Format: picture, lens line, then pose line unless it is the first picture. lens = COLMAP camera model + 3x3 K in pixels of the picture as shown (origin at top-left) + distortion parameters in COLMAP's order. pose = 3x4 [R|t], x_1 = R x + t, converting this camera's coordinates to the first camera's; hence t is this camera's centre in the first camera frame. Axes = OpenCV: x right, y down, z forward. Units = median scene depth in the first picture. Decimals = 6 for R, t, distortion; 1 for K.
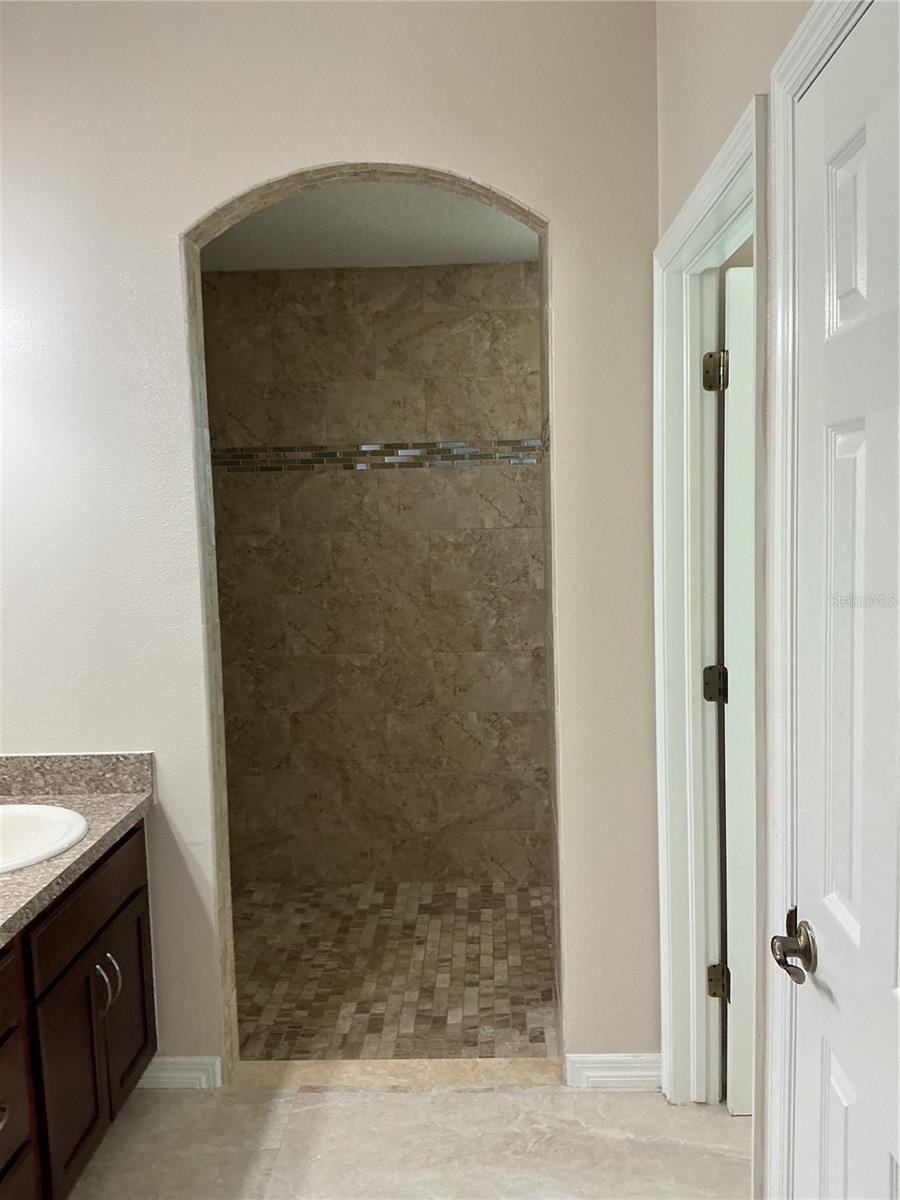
lens RADIAL K [[1014.3, 0, 454.4], [0, 1014.3, 609.3], [0, 0, 1]] dist [0.151420, -0.319242]
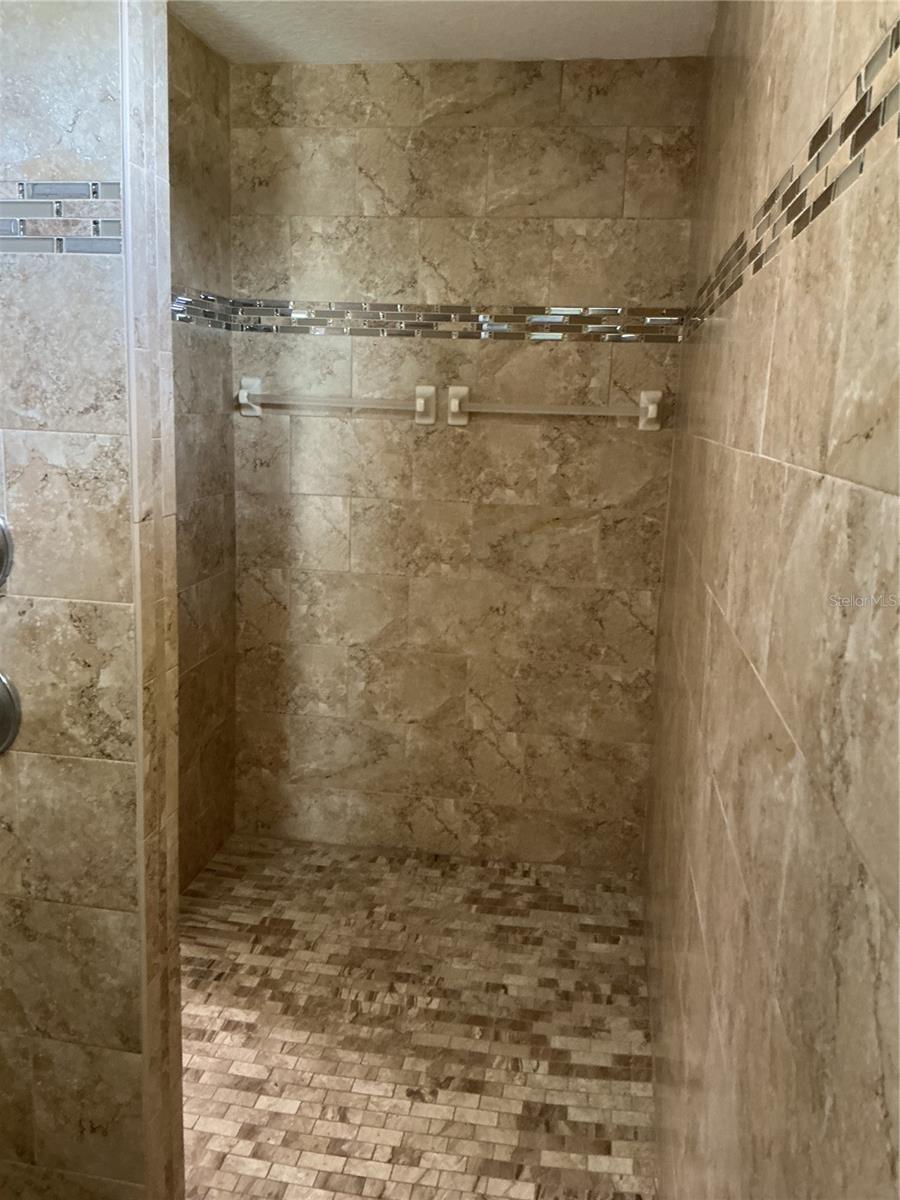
lens RADIAL K [[1001.8, 0, 450.0], [0, 1001.8, 600.0], [0, 0, 1]] dist [0.068303, -0.136859]
pose [[-0.102171, 0.239538, -0.965496, 0.668456], [-0.147527, 0.956194, 0.252842, -0.176103], [0.983767, 0.168270, -0.062357, 1.356762]]
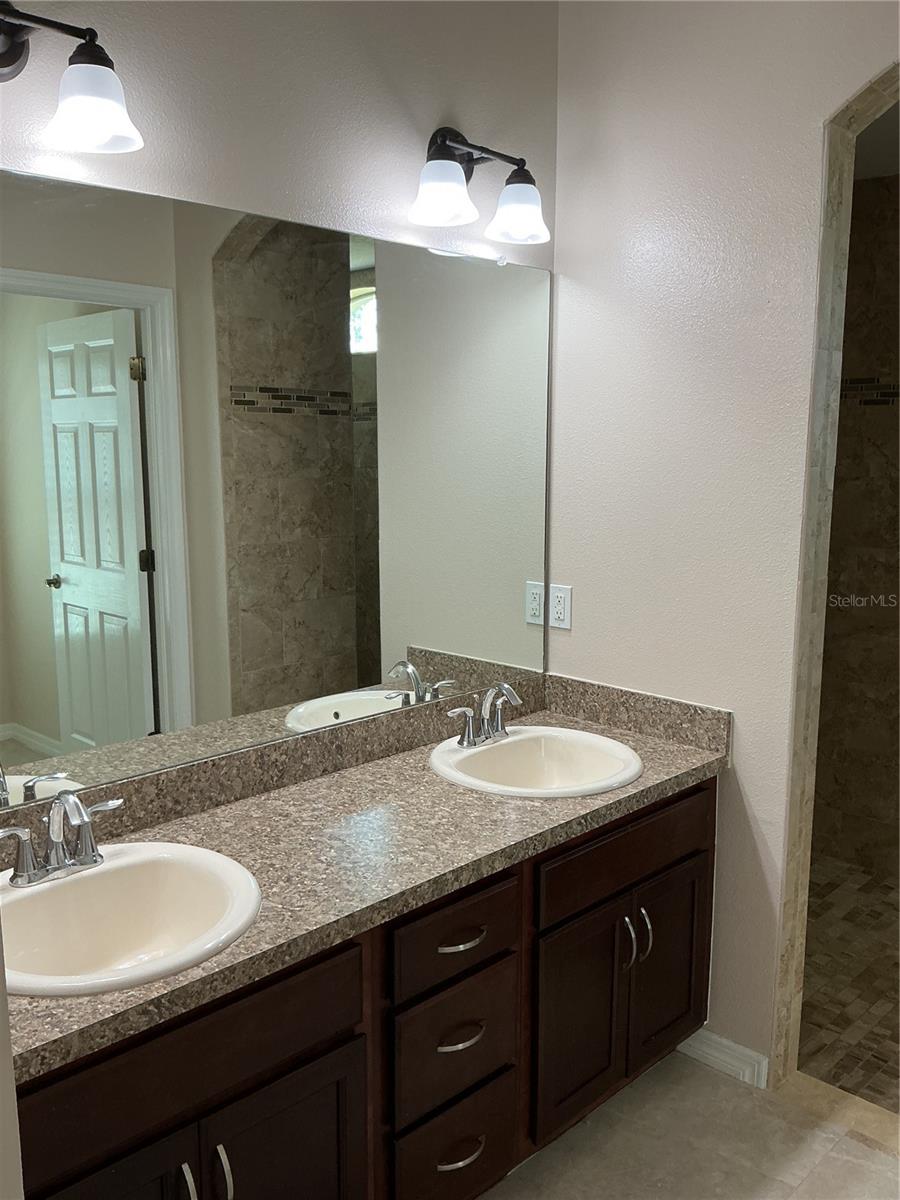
lens RADIAL K [[1001.8, 0, 450.0], [0, 1001.8, 600.0], [0, 0, 1]] dist [0.068303, -0.136859]
pose [[0.745254, 0.139906, -0.651938, 0.086254], [-0.108976, 0.990149, 0.087913, -0.010523], [0.657815, 0.005528, 0.753159, 0.151033]]
